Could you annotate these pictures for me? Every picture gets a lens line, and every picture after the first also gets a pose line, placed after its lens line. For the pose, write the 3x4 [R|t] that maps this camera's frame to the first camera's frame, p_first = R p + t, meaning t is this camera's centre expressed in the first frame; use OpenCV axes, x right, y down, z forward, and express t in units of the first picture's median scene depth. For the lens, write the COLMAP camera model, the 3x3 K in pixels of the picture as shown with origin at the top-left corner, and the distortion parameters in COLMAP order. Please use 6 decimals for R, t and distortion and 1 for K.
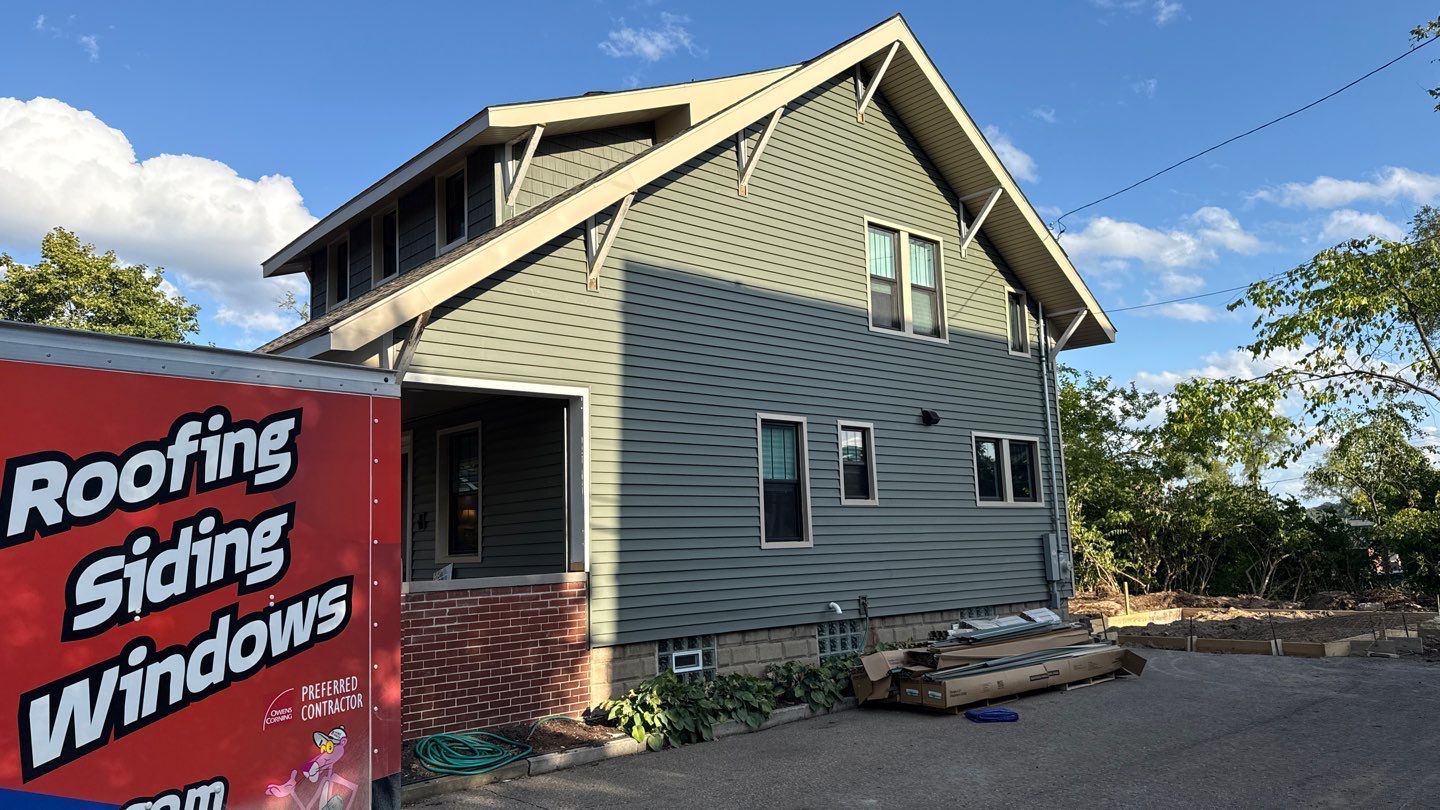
lens RADIAL K [[994.3, 0, 708.5], [0, 994.3, 407.6], [0, 0, 1]] dist [0.134235, -0.243001]
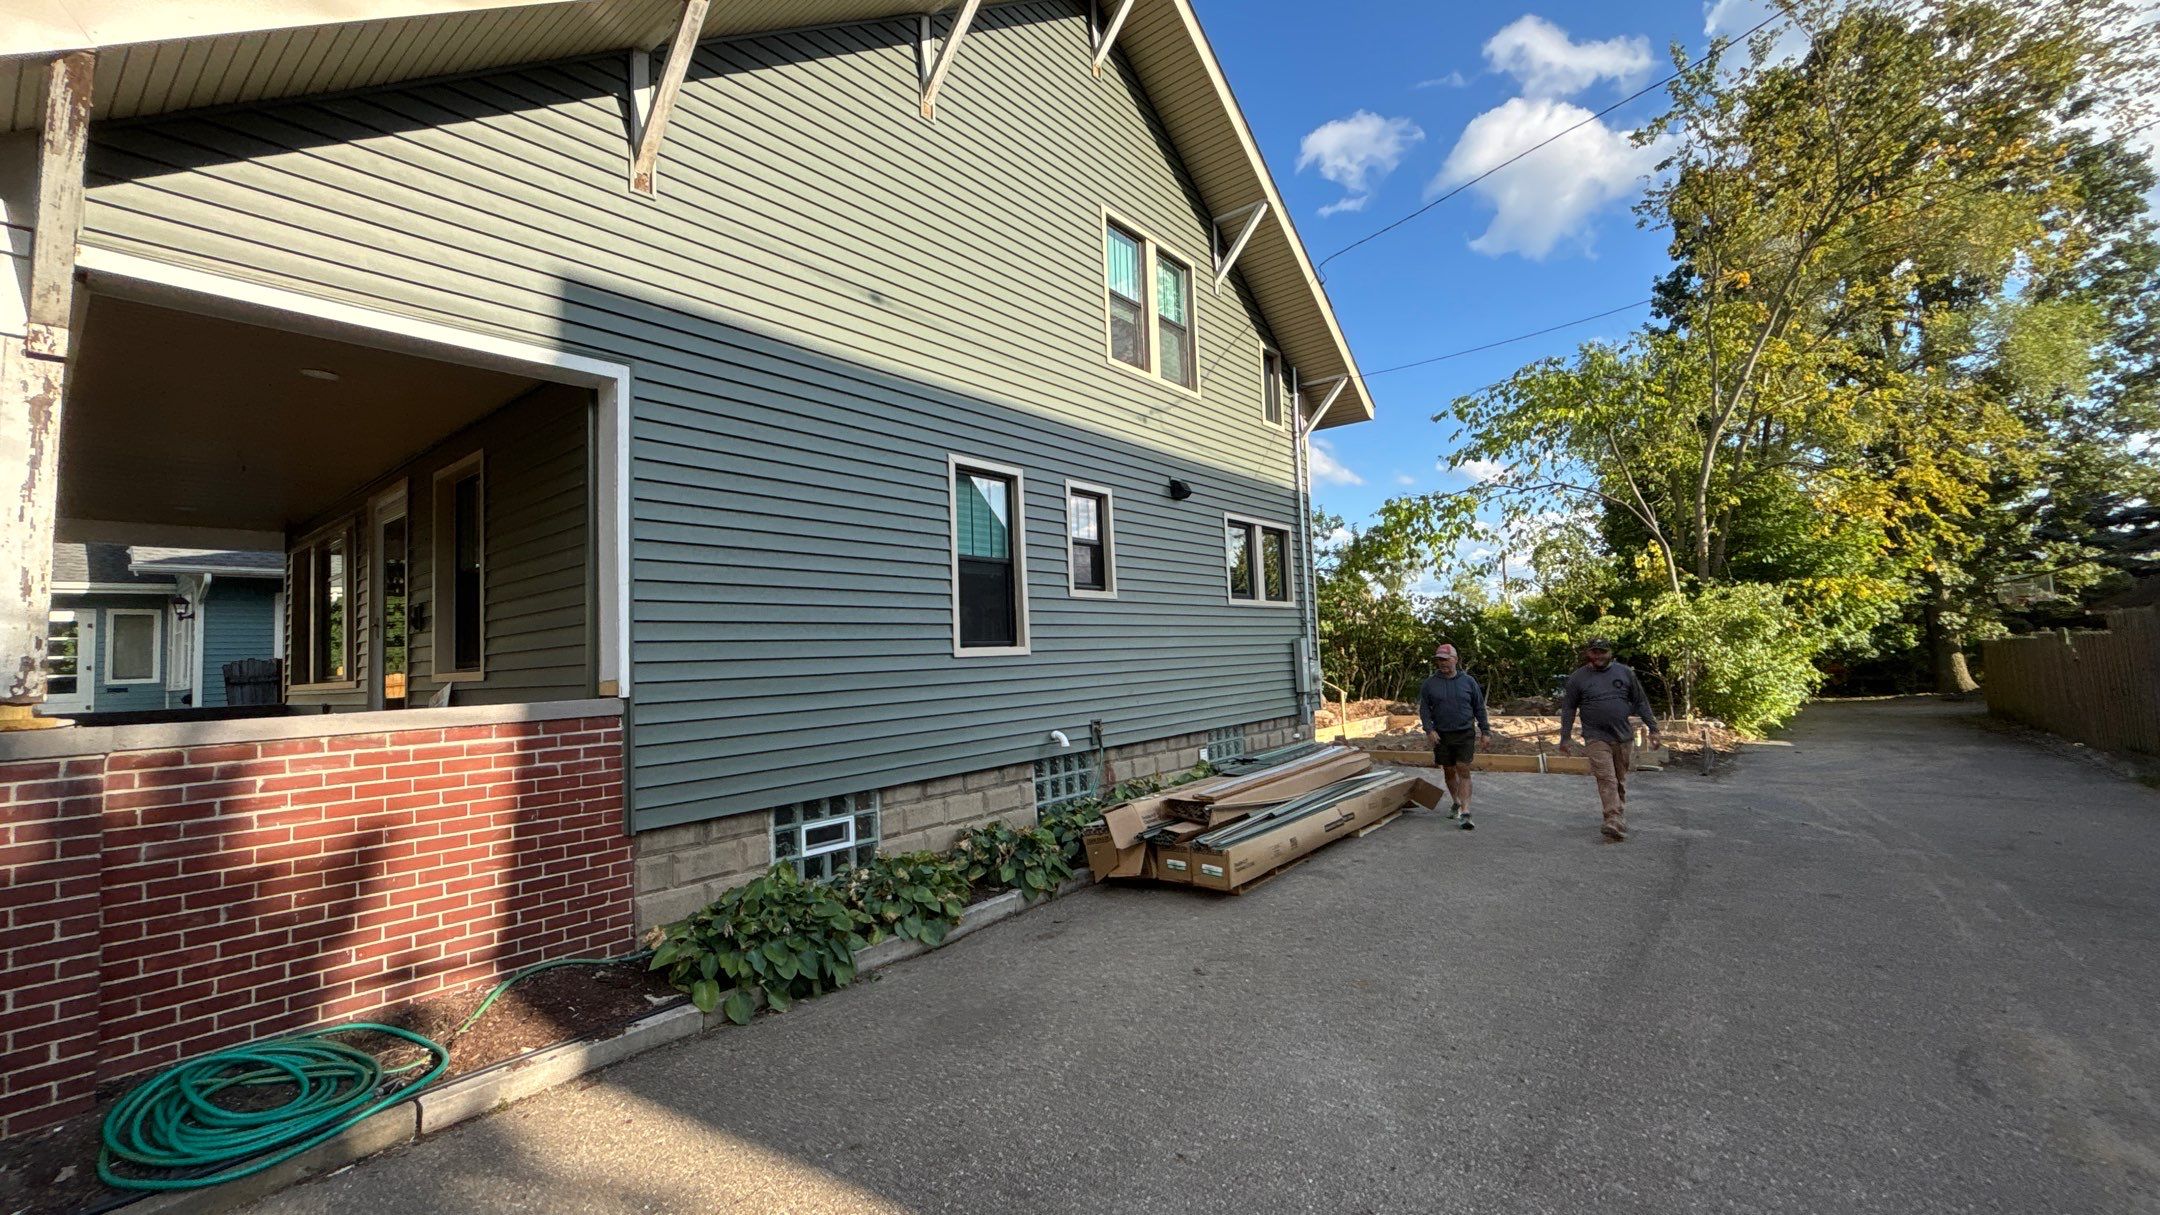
lens RADIAL K [[862.7, 0, 1083.1], [0, 862.7, 611.2], [0, 0, 1]] dist [0.001501, -0.000621]
pose [[0.984776, 0.000862, 0.173826, 0.036122], [-0.014235, 0.997029, 0.075702, 0.062728], [-0.173245, -0.077024, 0.981862, 0.399901]]
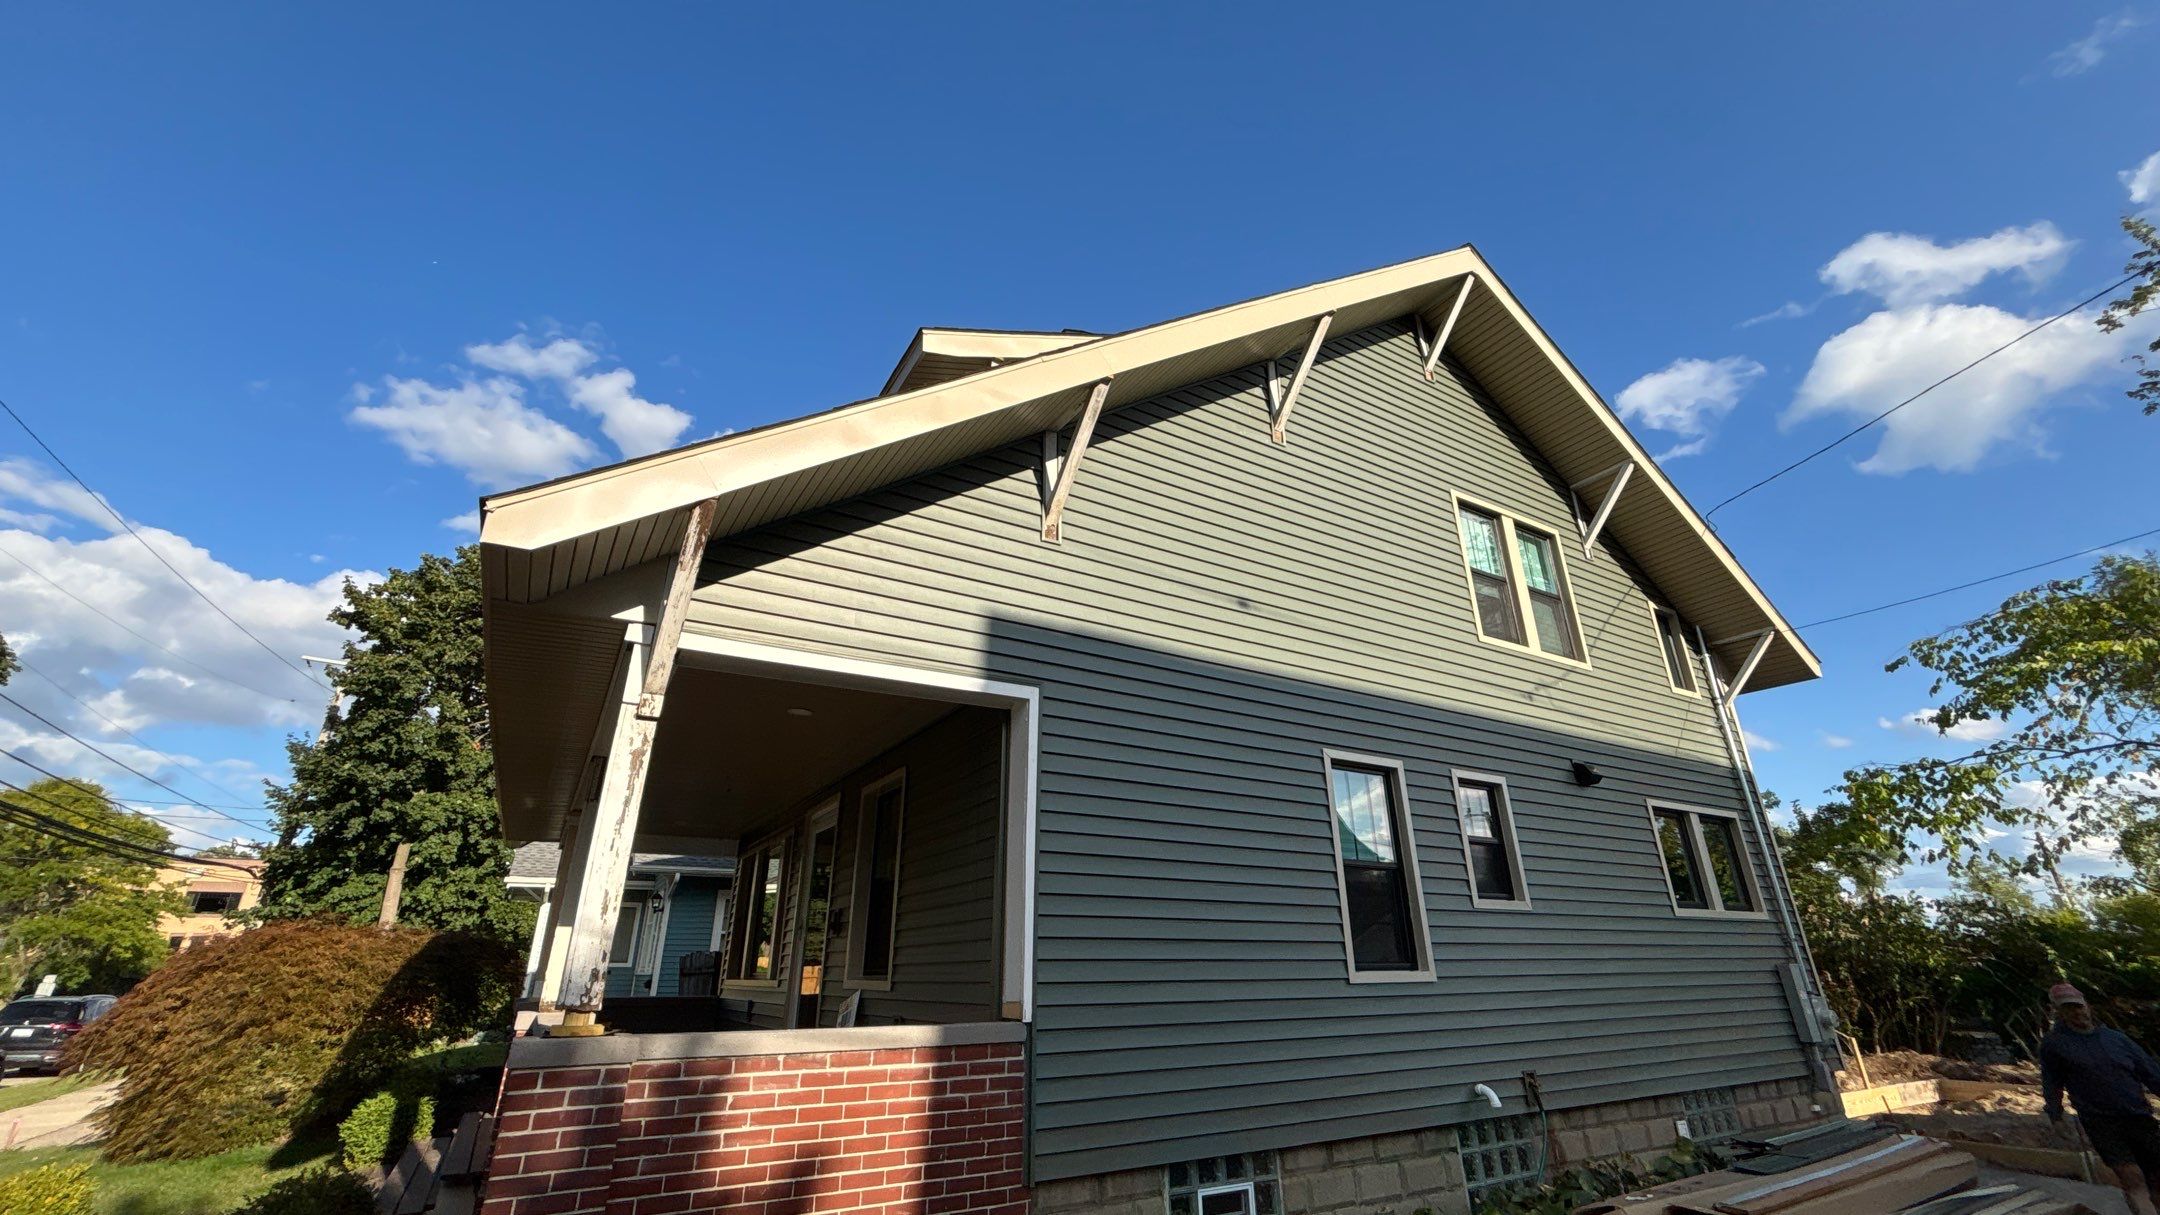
lens RADIAL K [[865.9, 0, 1077.5], [0, 865.9, 610.9], [0, 0, 1]] dist [0.000198, 0.000244]
pose [[0.982251, -0.048078, -0.181303, -0.000487], [0.001567, 0.968661, -0.248380, 0.054189], [0.187563, 0.243688, 0.951544, 0.415574]]
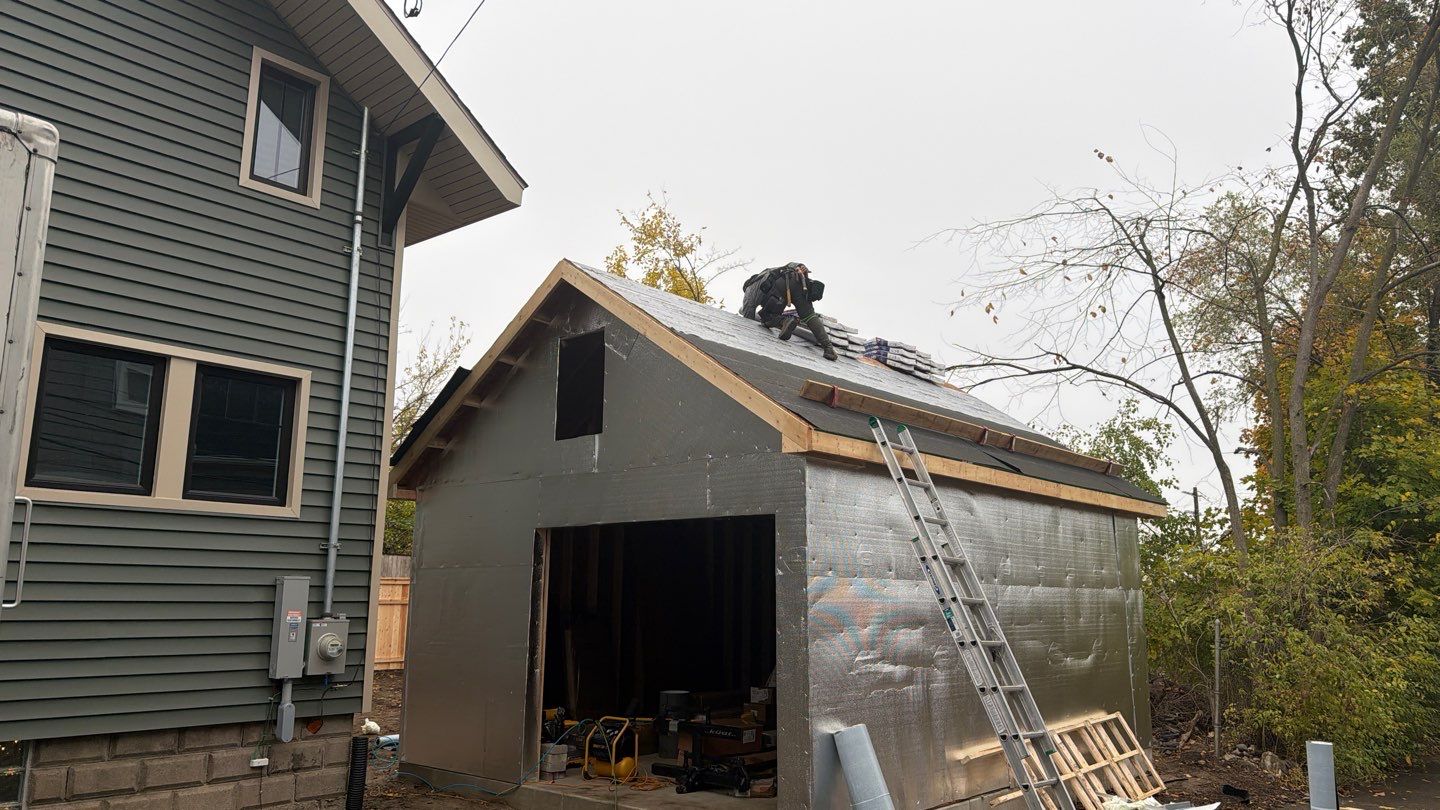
lens RADIAL K [[1024.7, 0, 717.7], [0, 1024.7, 408.5], [0, 0, 1]] dist [0.003526, -0.000326]
pose [[0.990165, 0.065221, 0.123771, 0.595752], [-0.058897, 0.996798, -0.054090, 0.080130], [-0.126903, 0.046268, 0.990835, 0.647241]]
